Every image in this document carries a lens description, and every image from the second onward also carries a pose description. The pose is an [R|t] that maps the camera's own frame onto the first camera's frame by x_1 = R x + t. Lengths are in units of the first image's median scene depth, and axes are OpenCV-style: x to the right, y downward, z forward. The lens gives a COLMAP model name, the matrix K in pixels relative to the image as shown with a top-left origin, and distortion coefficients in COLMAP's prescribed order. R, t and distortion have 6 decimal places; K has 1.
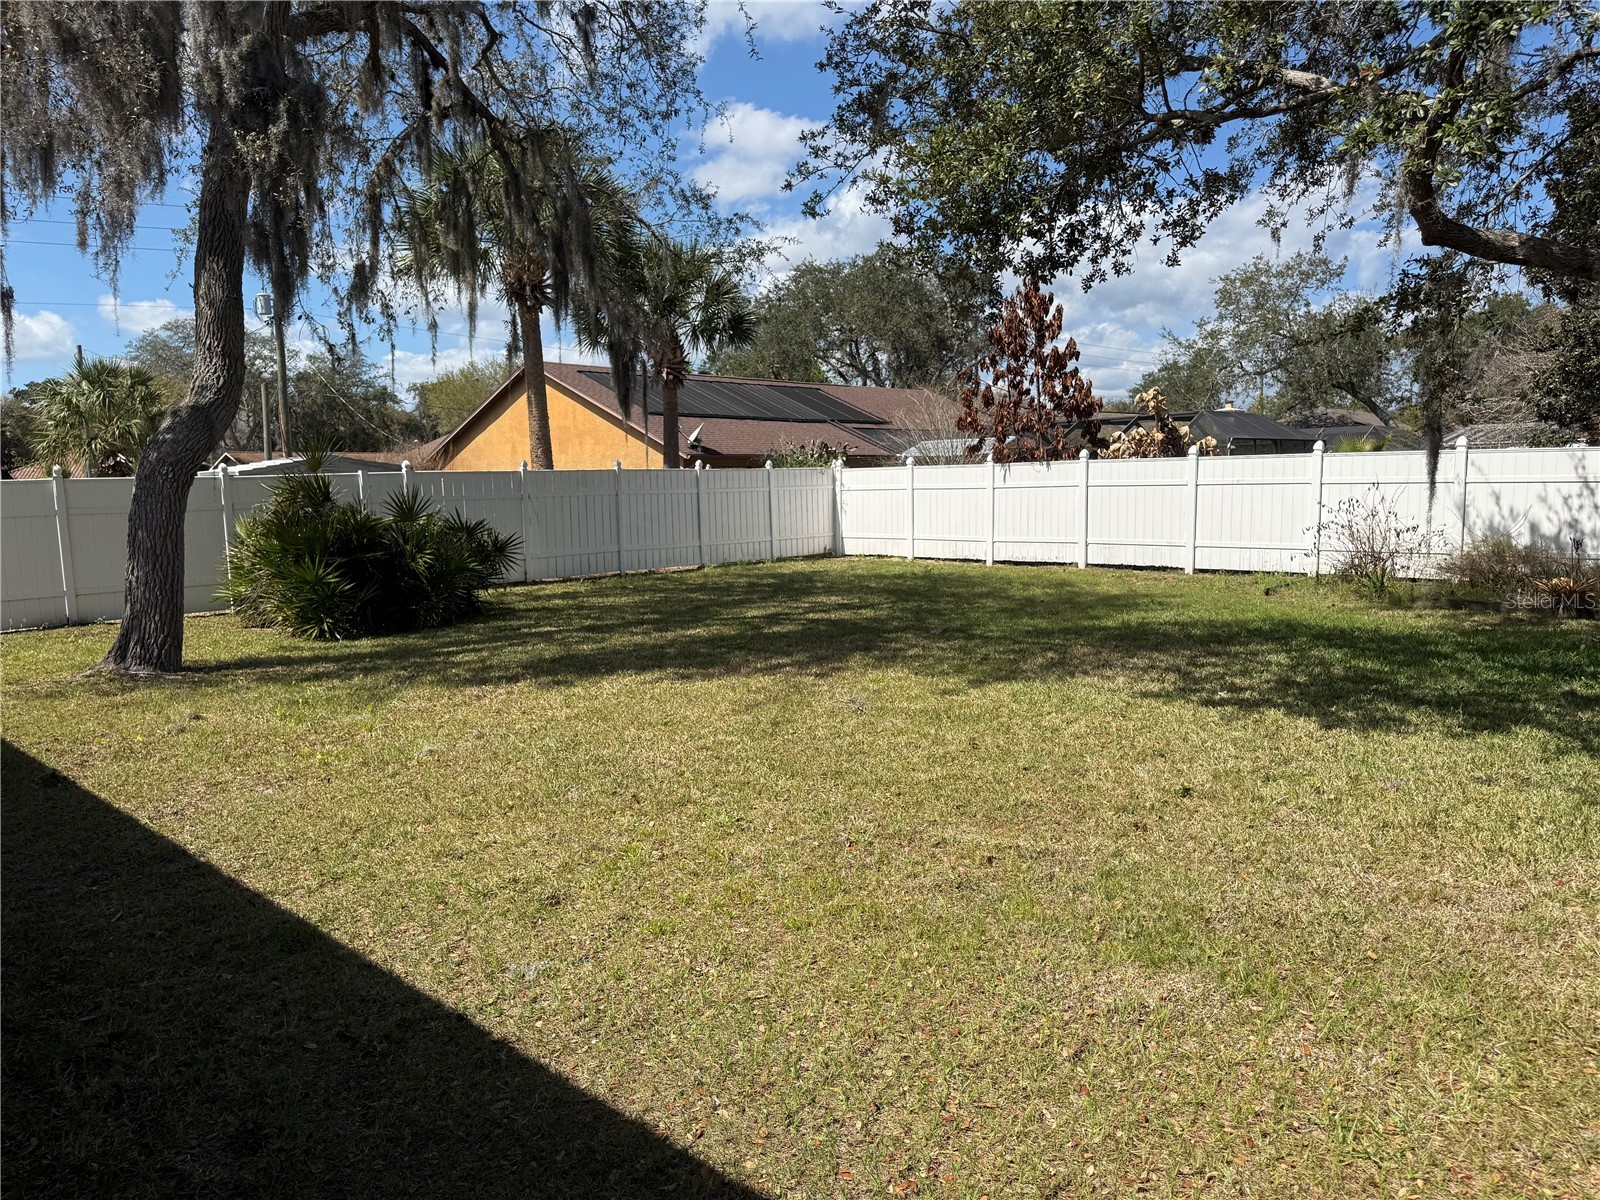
lens RADIAL K [[1122.0, 0, 778.6], [0, 1122.0, 601.4], [0, 0, 1]] dist [0.076062, -0.100514]
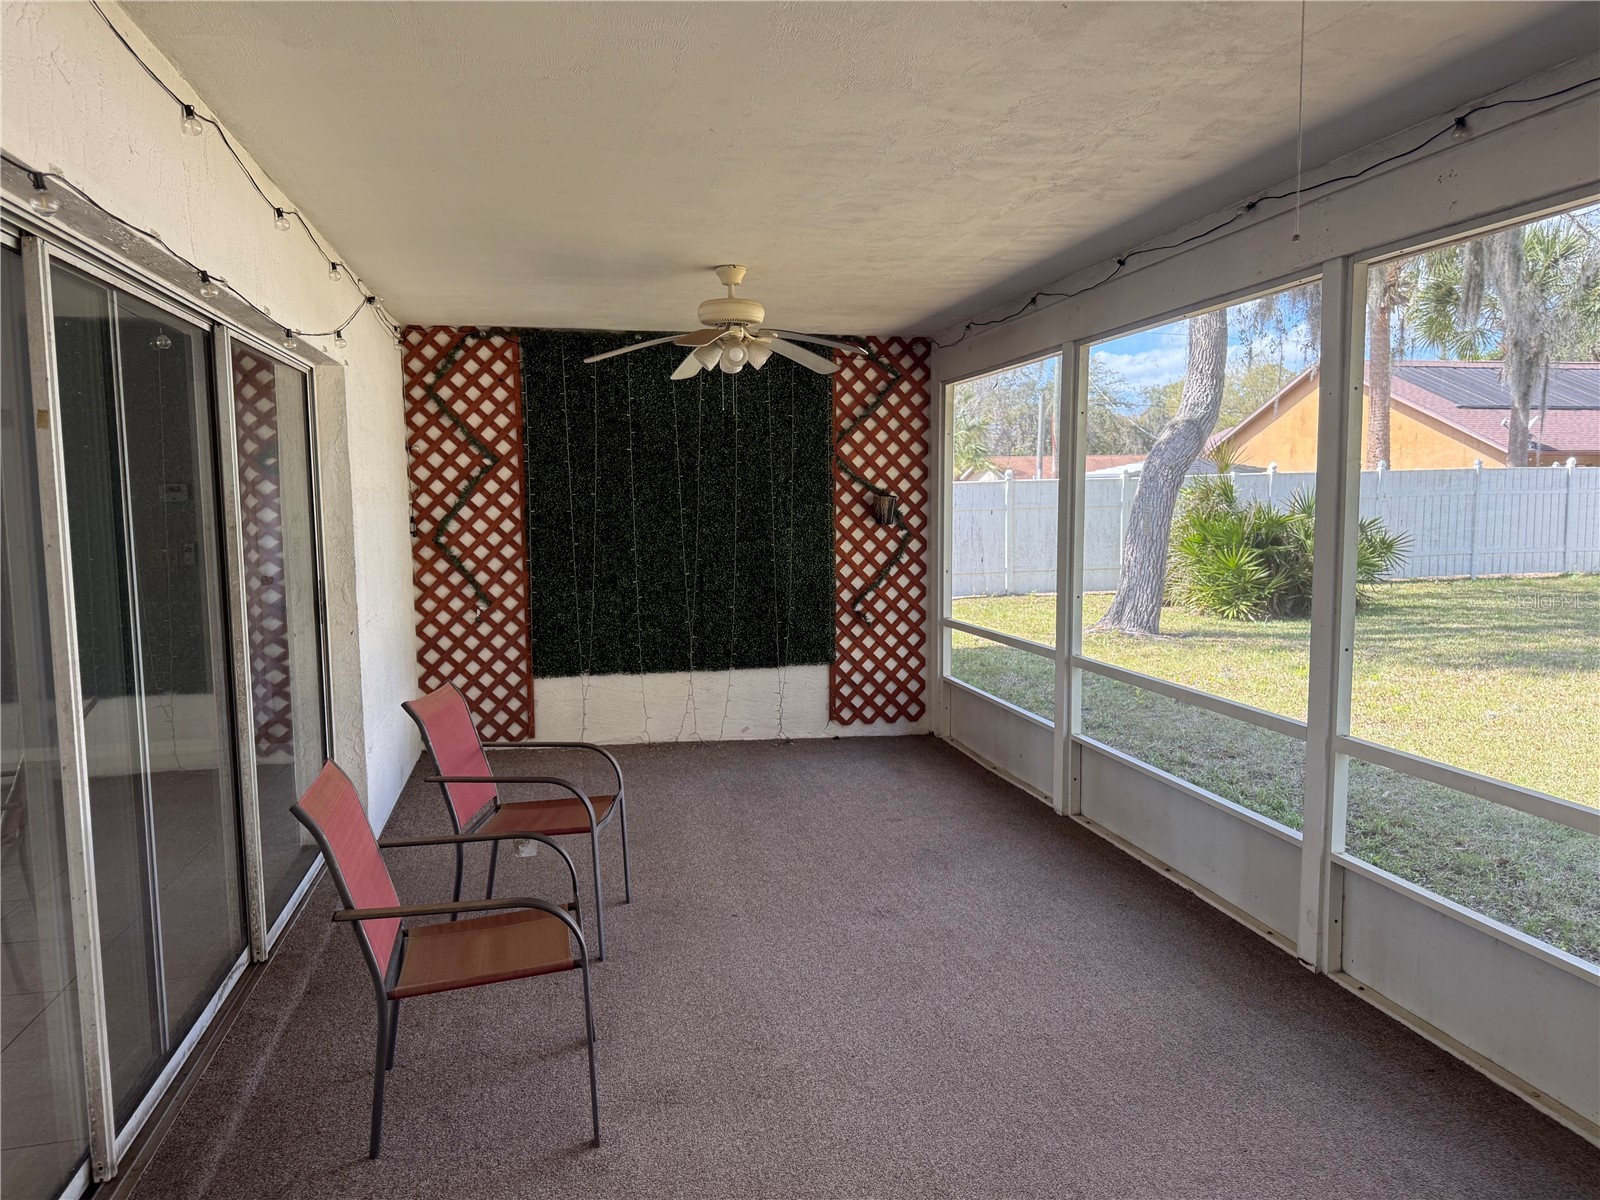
lens RADIAL K [[1122.0, 0, 778.6], [0, 1122.0, 601.4], [0, 0, 1]] dist [0.076062, -0.100514]
pose [[0.838911, 0.061079, -0.540830, -0.166170], [-0.061514, 0.997956, 0.017287, 0.022972], [0.540781, 0.018766, 0.840954, -0.204088]]
